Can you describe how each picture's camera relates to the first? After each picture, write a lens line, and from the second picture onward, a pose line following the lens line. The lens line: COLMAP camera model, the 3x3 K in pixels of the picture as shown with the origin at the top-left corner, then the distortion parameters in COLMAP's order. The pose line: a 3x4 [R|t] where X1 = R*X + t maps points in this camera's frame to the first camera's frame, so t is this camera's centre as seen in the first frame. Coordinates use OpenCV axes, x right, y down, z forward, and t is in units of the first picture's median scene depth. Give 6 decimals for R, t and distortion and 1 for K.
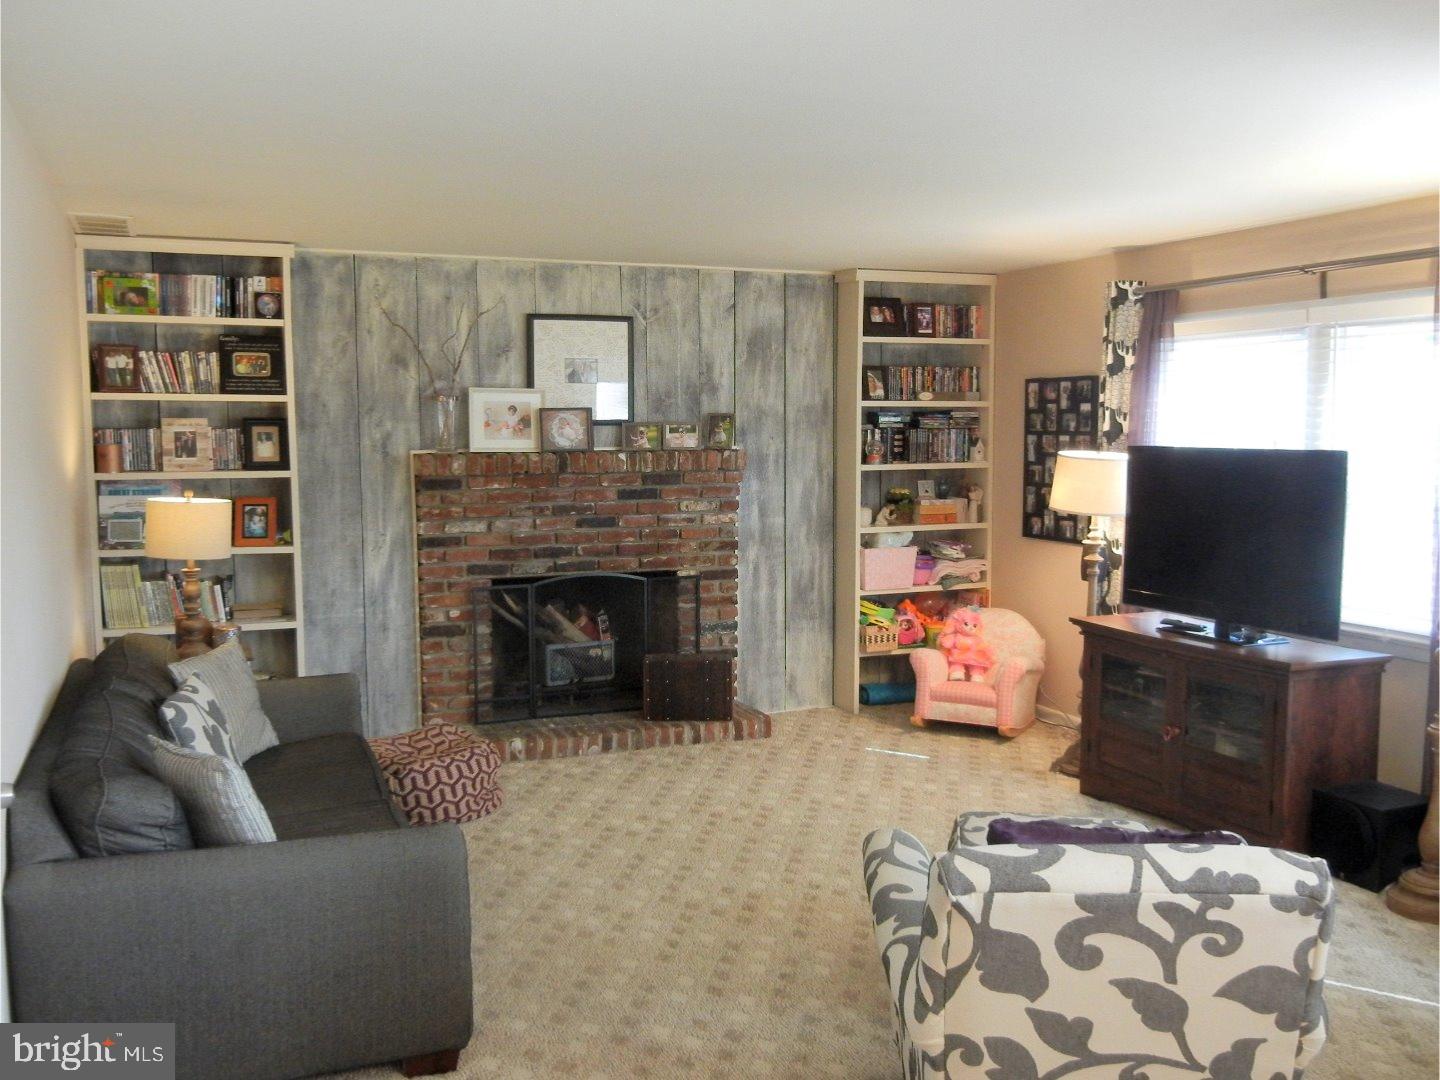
lens RADIAL K [[1308.2, 0, 715.3], [0, 1308.2, 537.1], [0, 0, 1]] dist [-0.009892, 0.000000]
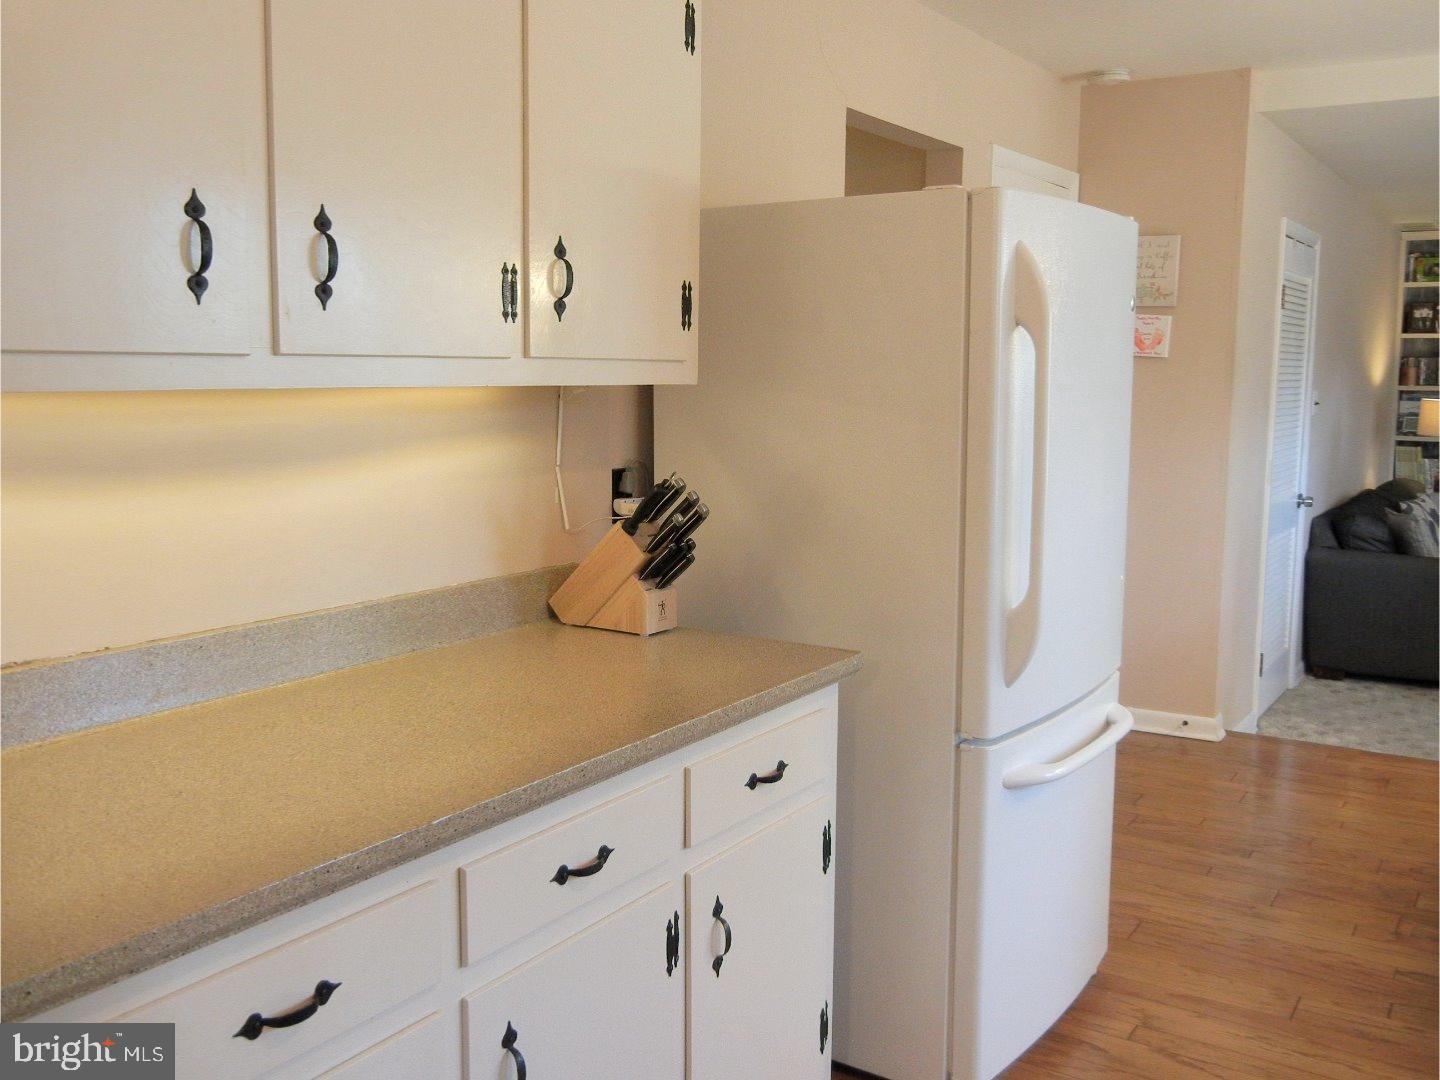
lens RADIAL K [[1308.2, 0, 704.8], [0, 1308.2, 531.9], [0, 0, 1]] dist [-0.009892, 0.000000]
pose [[0.562354, 0.107012, -0.819943, 0.316417], [-0.075772, 0.994088, 0.077772, 0.059356], [0.823418, 0.018393, 0.567138, -0.501257]]
